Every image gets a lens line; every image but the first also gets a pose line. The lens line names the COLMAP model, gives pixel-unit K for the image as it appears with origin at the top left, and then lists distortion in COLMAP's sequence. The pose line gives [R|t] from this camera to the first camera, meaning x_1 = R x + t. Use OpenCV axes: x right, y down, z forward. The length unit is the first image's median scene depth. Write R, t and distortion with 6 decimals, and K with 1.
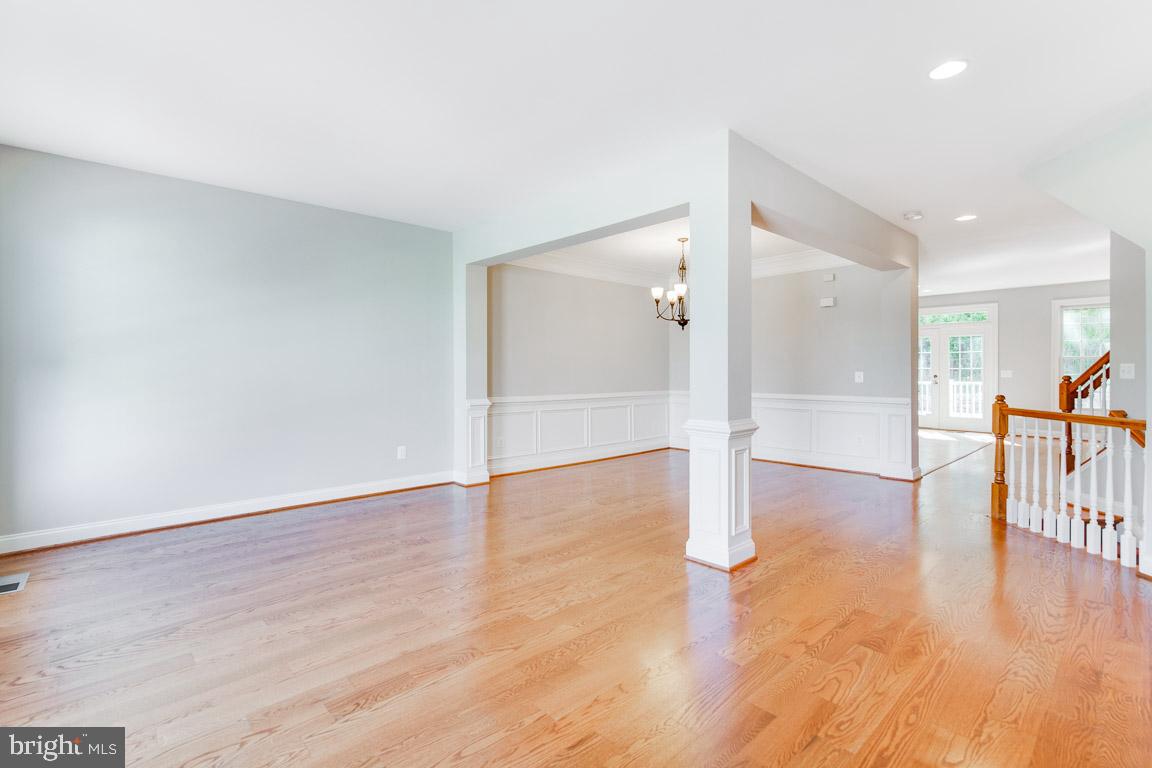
lens RADIAL K [[523.8, 0, 578.8], [0, 523.8, 372.2], [0, 0, 1]] dist [-0.002197, 0.001585]
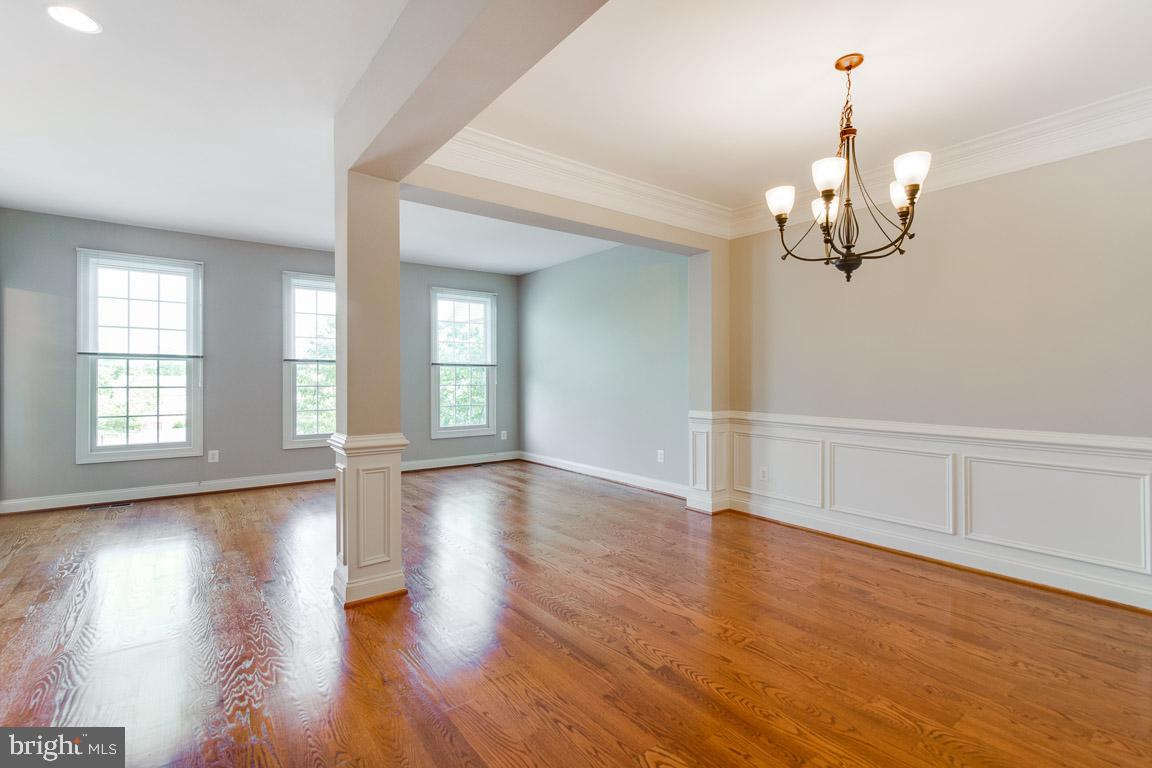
lens RADIAL K [[523.8, 0, 569.2], [0, 523.8, 377.4], [0, 0, 1]] dist [-0.002197, 0.001585]
pose [[-0.103775, 0.000133, -0.994601, 0.636681], [-0.004392, 0.999990, 0.000592, -0.002500], [0.994591, 0.004429, -0.103773, 0.823288]]
